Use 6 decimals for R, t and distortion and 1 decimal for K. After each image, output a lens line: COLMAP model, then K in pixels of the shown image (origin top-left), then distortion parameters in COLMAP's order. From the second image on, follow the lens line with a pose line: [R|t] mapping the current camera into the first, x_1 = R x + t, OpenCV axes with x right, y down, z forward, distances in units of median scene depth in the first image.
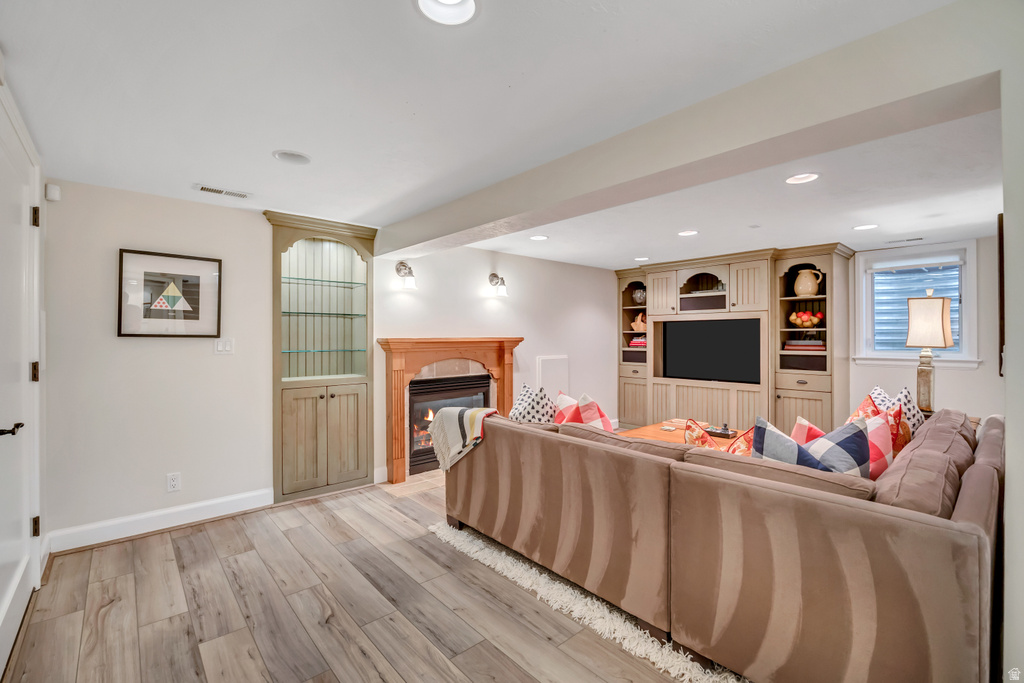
lens RADIAL K [[455.6, 0, 507.6], [0, 455.6, 334.0], [0, 0, 1]] dist [-0.000897, -0.000548]
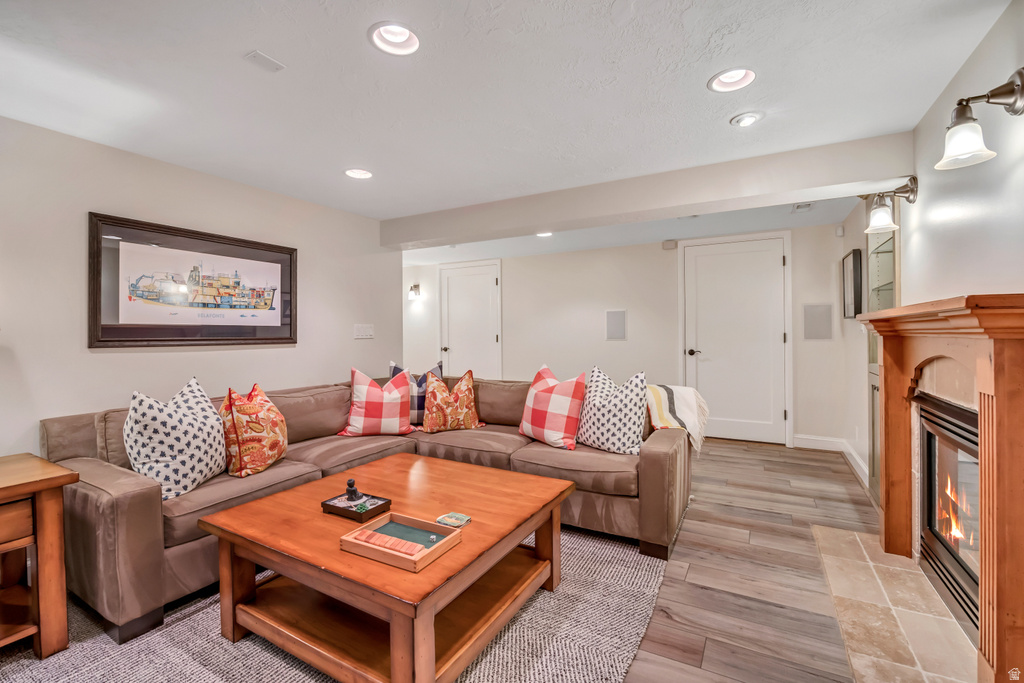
lens RADIAL K [[455.6, 0, 507.6], [0, 455.6, 334.0], [0, 0, 1]] dist [-0.000897, -0.000548]
pose [[-0.940861, 0.011968, -0.338581, 0.555327], [0.013881, 0.999898, -0.003229, 0.034754], [0.338508, -0.007738, -0.940932, 1.719485]]
